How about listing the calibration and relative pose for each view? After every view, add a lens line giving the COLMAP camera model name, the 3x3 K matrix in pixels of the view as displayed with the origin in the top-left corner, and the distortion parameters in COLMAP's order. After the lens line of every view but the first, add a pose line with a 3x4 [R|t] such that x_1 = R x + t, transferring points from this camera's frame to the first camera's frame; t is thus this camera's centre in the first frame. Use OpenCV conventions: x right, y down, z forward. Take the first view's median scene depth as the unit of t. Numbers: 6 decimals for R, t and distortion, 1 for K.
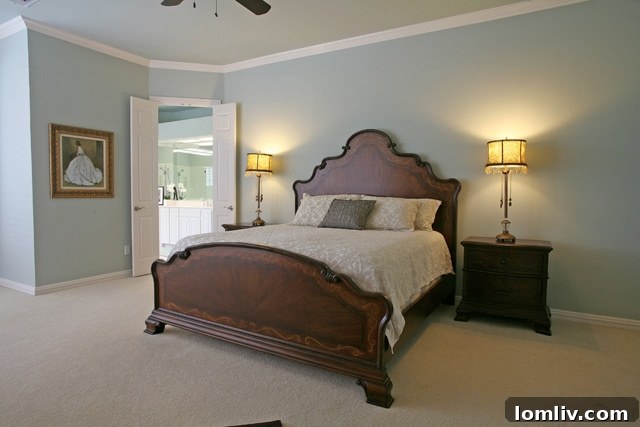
lens RADIAL K [[370.0, 0, 320.7], [0, 370.0, 212.6], [0, 0, 1]] dist [-0.034133, 0.011375]
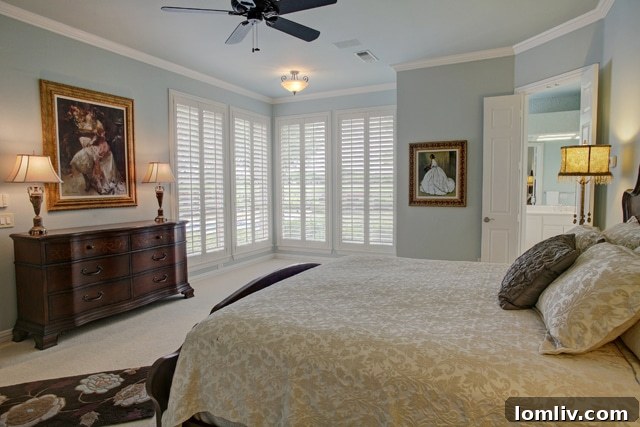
lens RADIAL K [[370.0, 0, 319.5], [0, 370.0, 211.0], [0, 0, 1]] dist [-0.034133, 0.011375]
pose [[0.064423, 0.056590, -0.996317, 0.416077], [-0.046822, 0.997463, 0.053627, -0.068578], [0.996824, 0.043195, 0.066909, 0.577672]]
